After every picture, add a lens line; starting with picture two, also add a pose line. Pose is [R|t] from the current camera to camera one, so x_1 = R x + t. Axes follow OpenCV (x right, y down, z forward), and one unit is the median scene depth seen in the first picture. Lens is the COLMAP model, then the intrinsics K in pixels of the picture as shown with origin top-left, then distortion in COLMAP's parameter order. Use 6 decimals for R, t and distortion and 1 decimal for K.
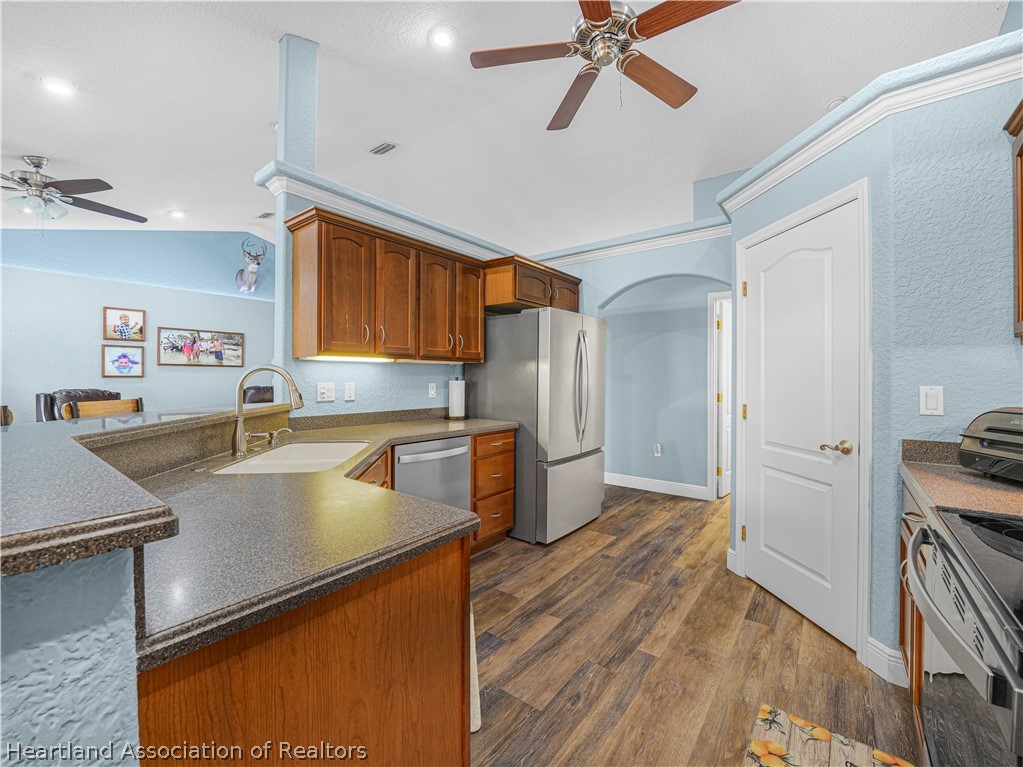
lens RADIAL K [[422.4, 0, 513.4], [0, 422.4, 380.0], [0, 0, 1]] dist [0.001132, 0.000062]
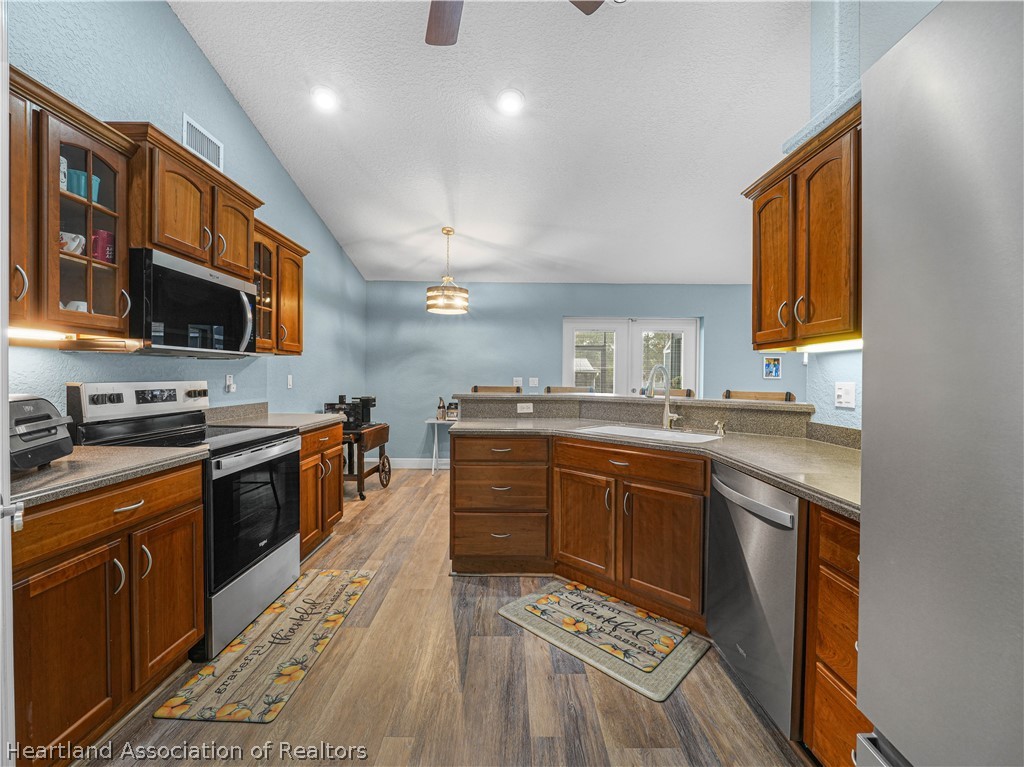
lens RADIAL K [[422.8, 0, 510.8], [0, 422.8, 380.2], [0, 0, 1]] dist [0.001132, 0.000062]
pose [[-0.781169, -0.003651, -0.624309, 0.557689], [-0.010849, 0.999911, 0.007727, 0.004625], [0.624226, 0.012809, -0.781139, 1.496117]]
